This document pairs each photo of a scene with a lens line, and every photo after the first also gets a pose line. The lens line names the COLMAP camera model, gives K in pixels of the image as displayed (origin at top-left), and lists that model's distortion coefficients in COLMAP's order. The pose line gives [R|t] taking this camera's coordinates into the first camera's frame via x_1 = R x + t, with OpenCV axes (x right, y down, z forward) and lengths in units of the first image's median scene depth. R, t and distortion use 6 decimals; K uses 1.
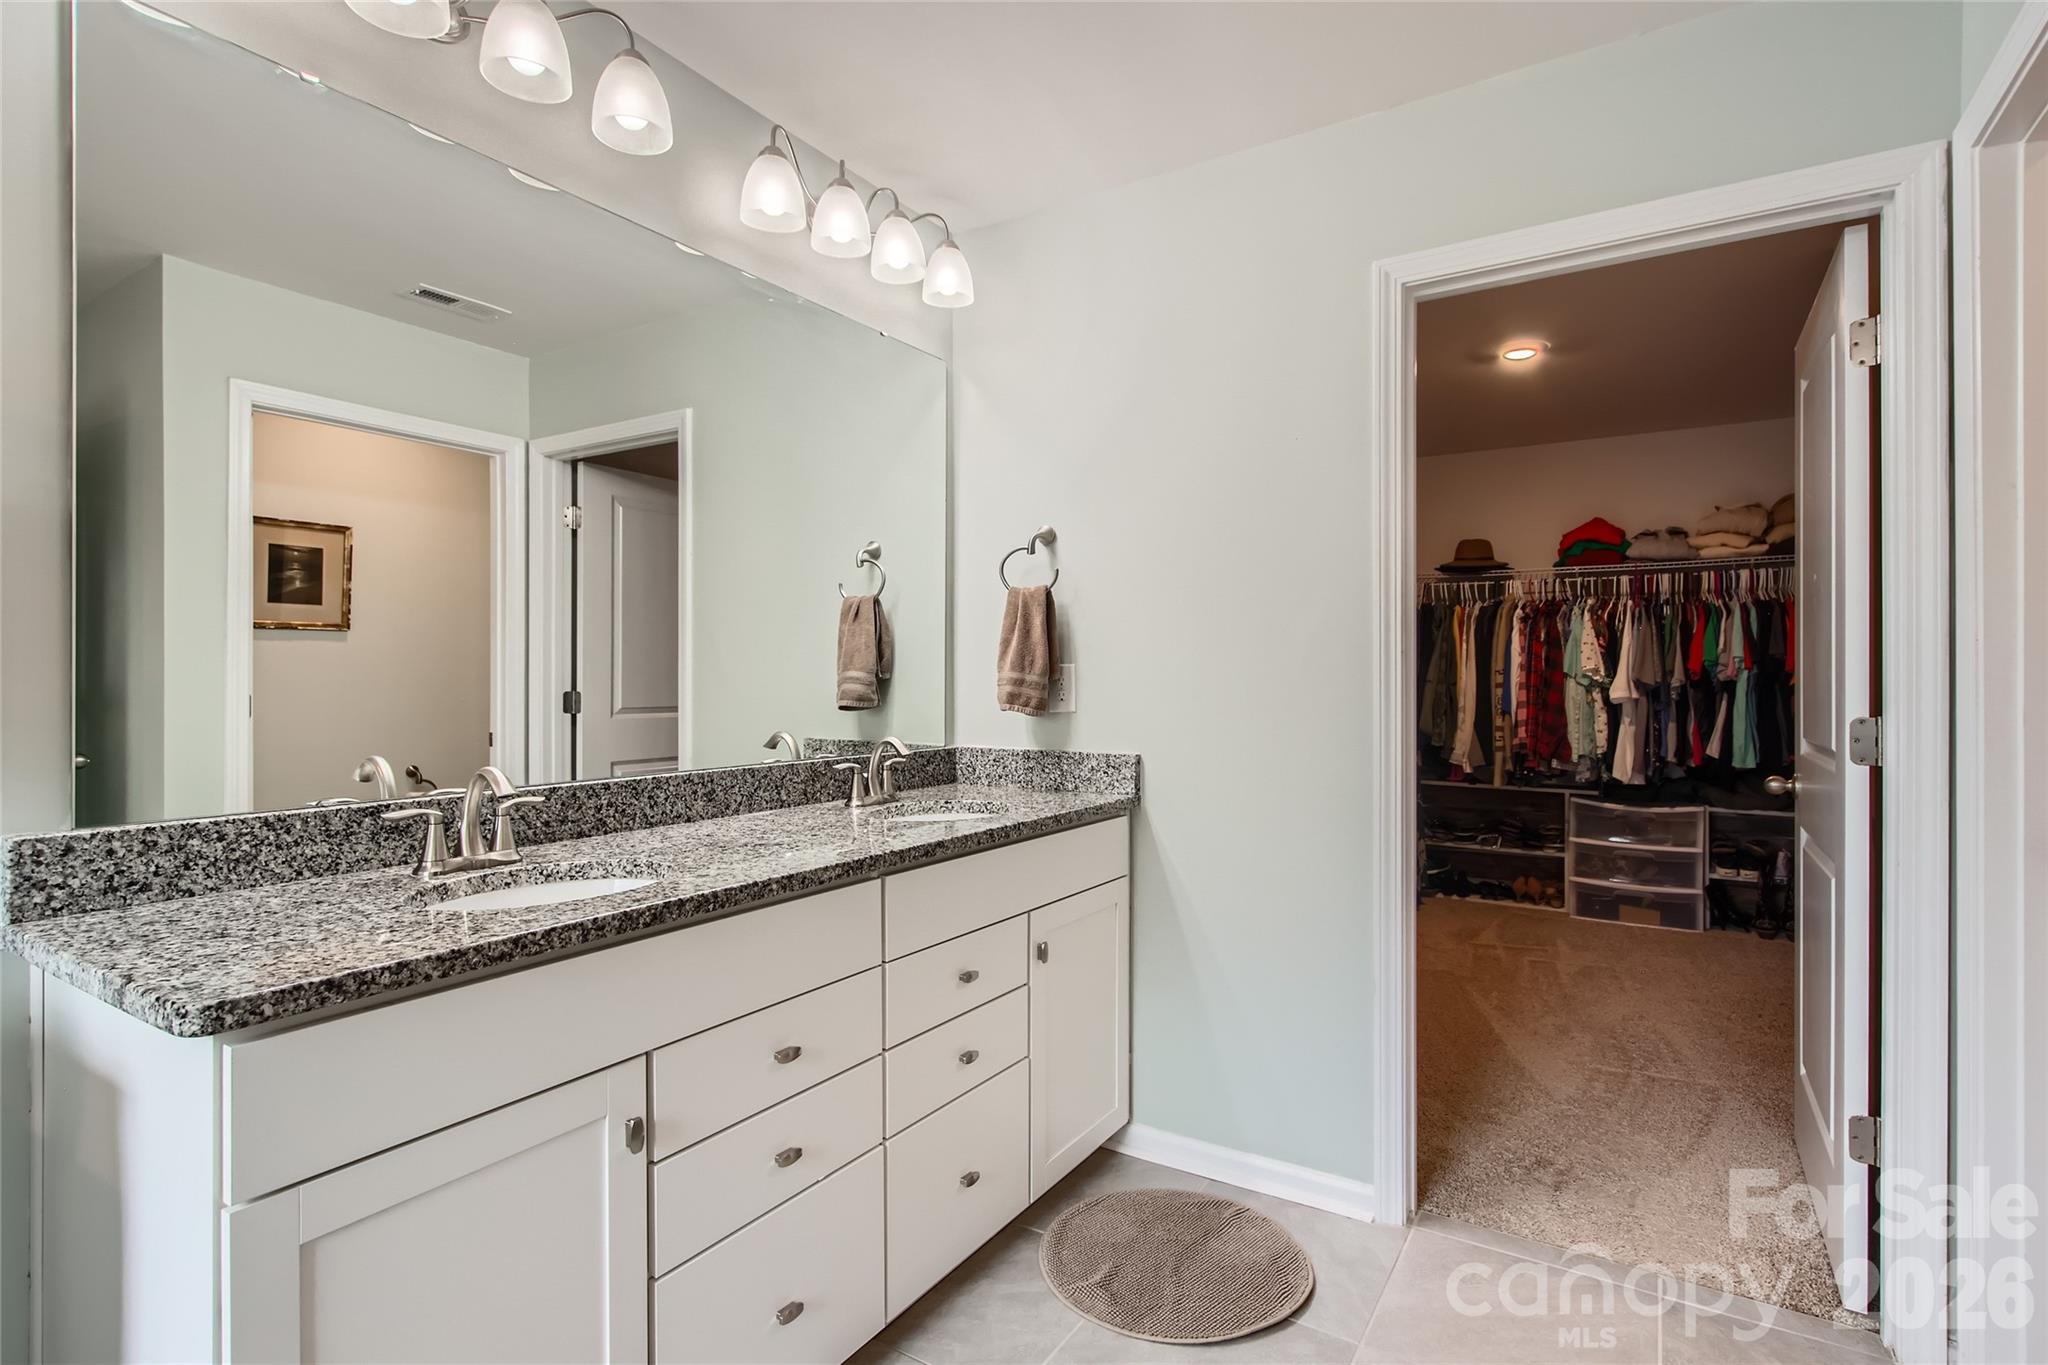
lens RADIAL K [[973.4, 0, 1023.2], [0, 973.4, 674.5], [0, 0, 1]] dist [-0.000138, -0.000047]
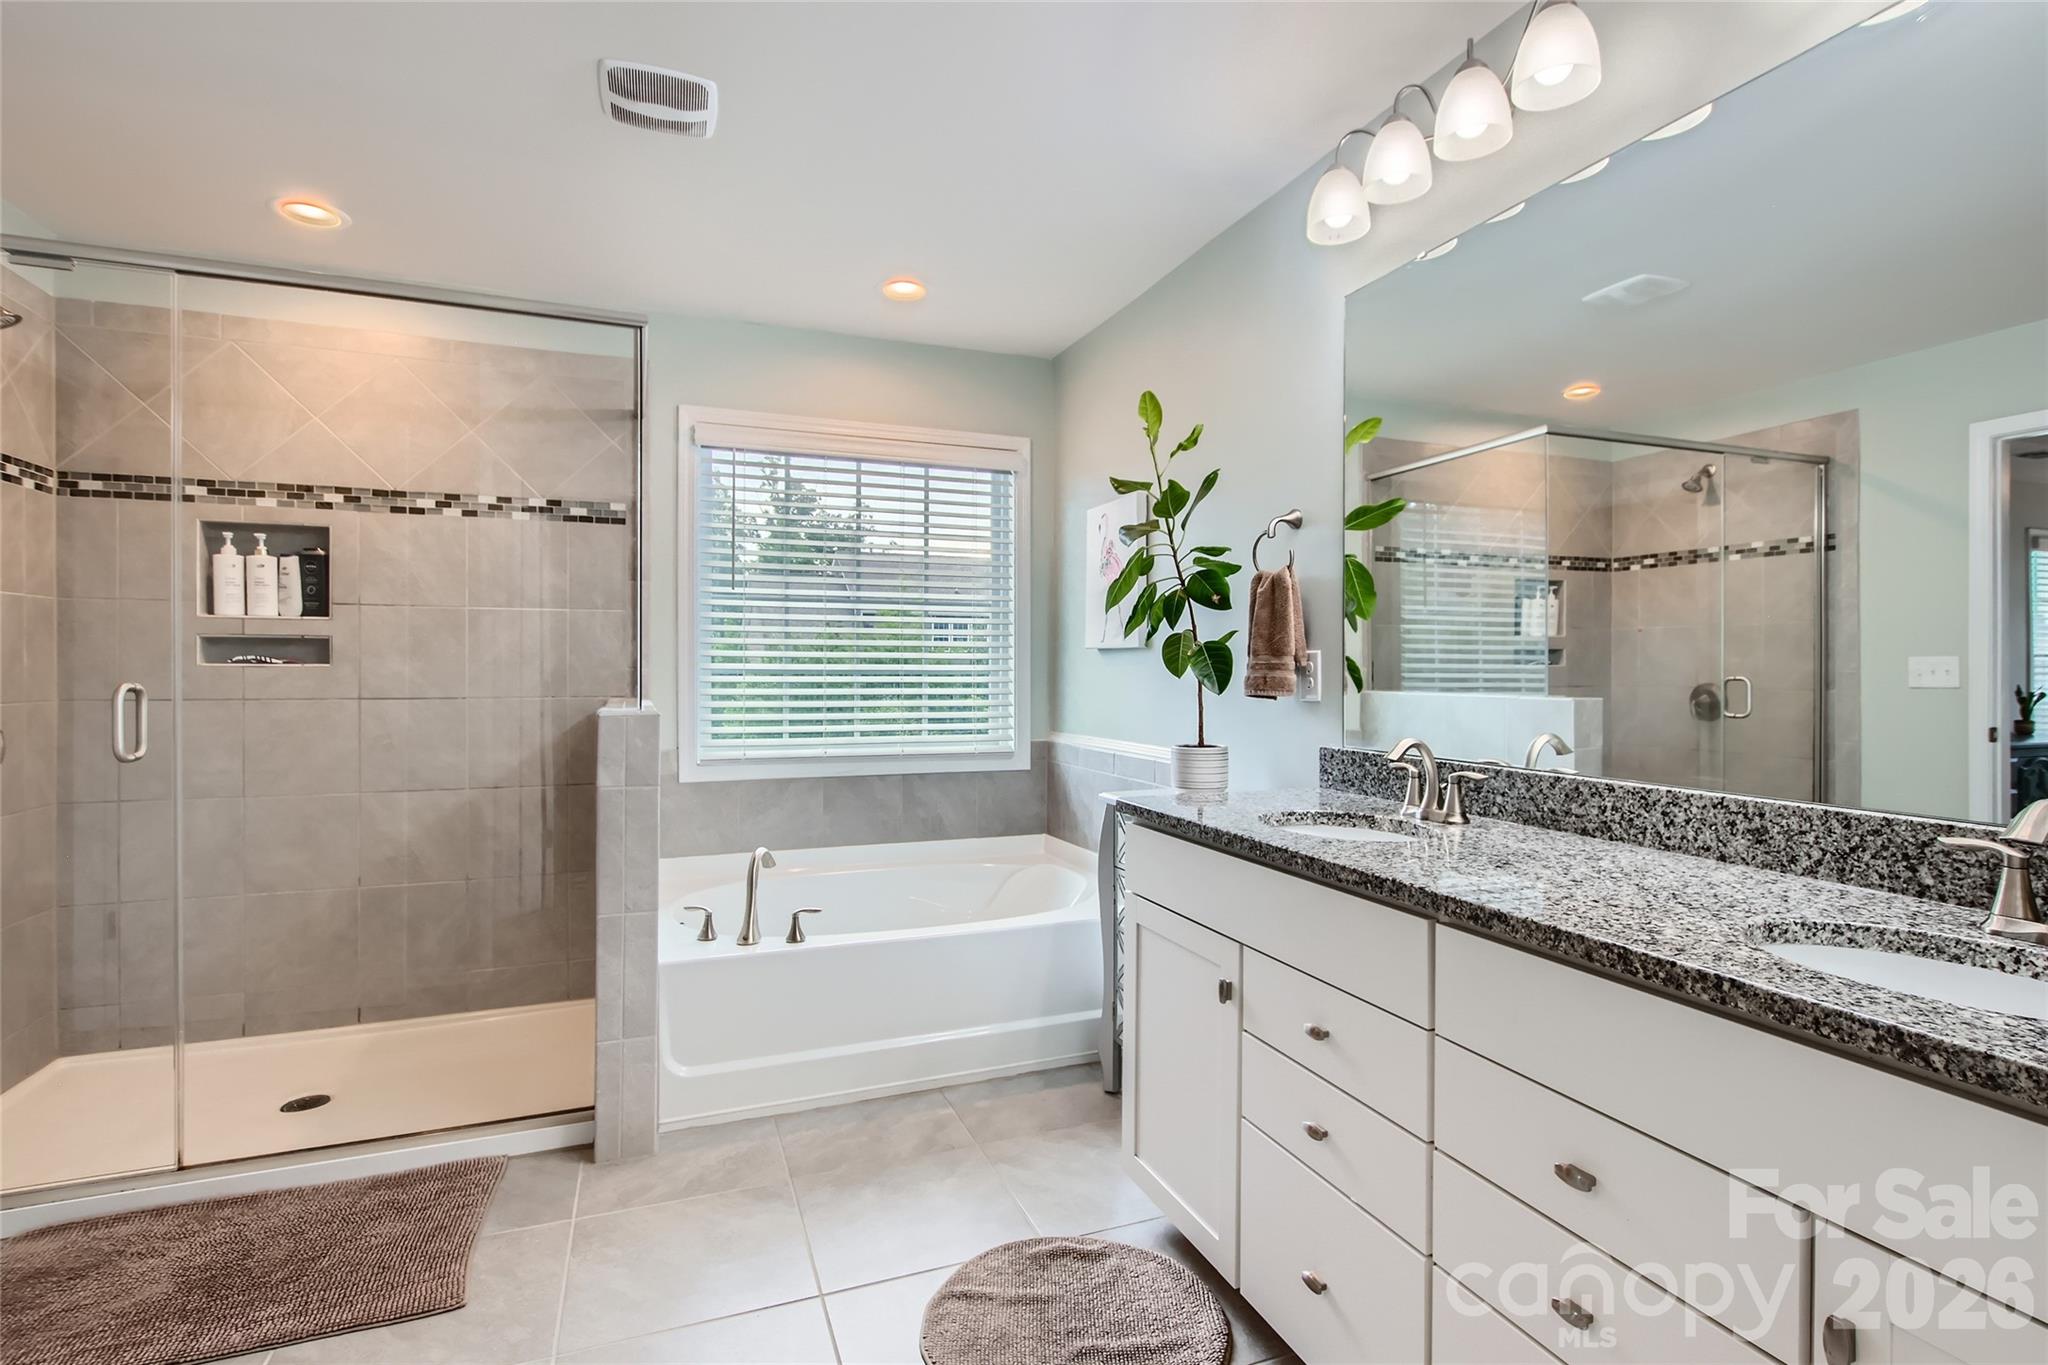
lens RADIAL K [[973.4, 0, 1022.7], [0, 973.4, 676.3], [0, 0, 1]] dist [-0.000138, -0.000047]
pose [[-0.582949, 0.011840, -0.812422, 0.635424], [0.002645, 0.999916, 0.012675, -0.002748], [0.812504, 0.005240, -0.582931, 1.086649]]
